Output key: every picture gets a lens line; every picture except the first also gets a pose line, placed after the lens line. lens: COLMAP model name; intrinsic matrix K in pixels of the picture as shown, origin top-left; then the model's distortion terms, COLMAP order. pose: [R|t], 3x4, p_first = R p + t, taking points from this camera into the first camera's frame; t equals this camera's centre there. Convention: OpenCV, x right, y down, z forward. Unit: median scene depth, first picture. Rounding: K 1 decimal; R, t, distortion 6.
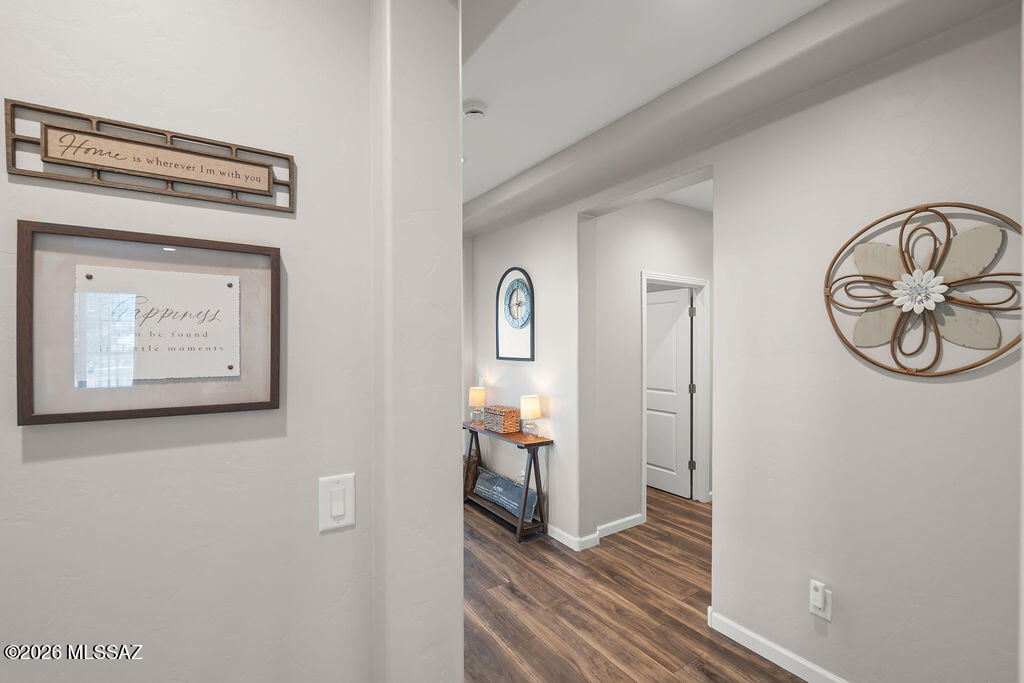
lens RADIAL K [[449.1, 0, 509.3], [0, 449.1, 342.9], [0, 0, 1]] dist [-0.000811, -0.000736]
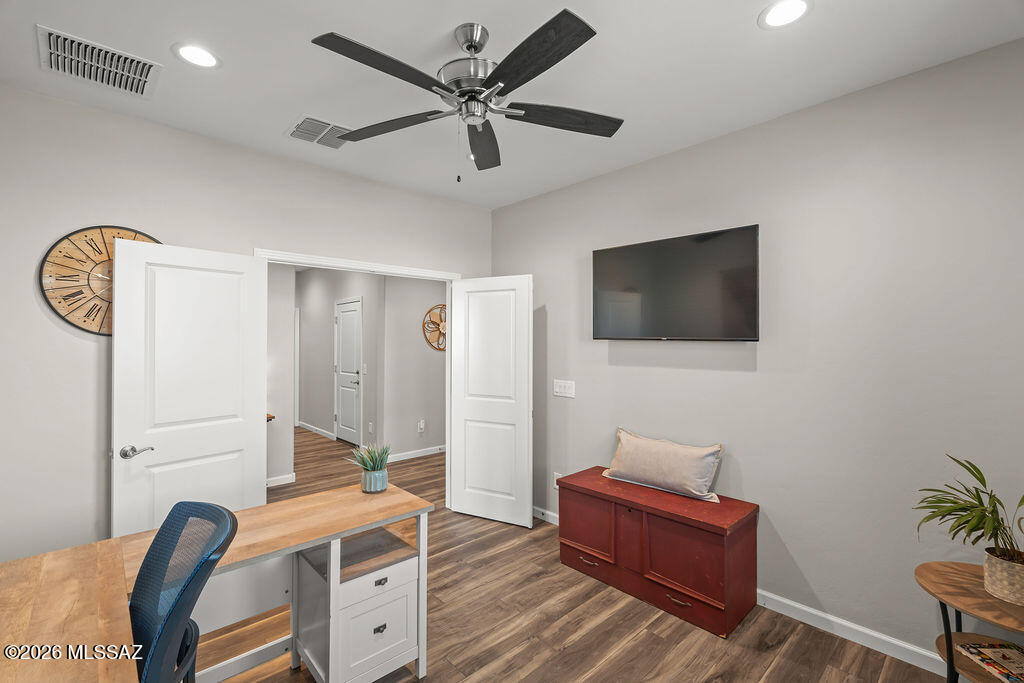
lens RADIAL K [[447.6, 0, 510.9], [0, 447.6, 345.7], [0, 0, 1]] dist [-0.002707, -0.000050]
pose [[-0.180474, -0.008323, 0.983545, -2.122484], [-0.003472, 0.999963, 0.007825, 0.004244], [-0.983574, -0.002003, -0.180496, 0.847312]]
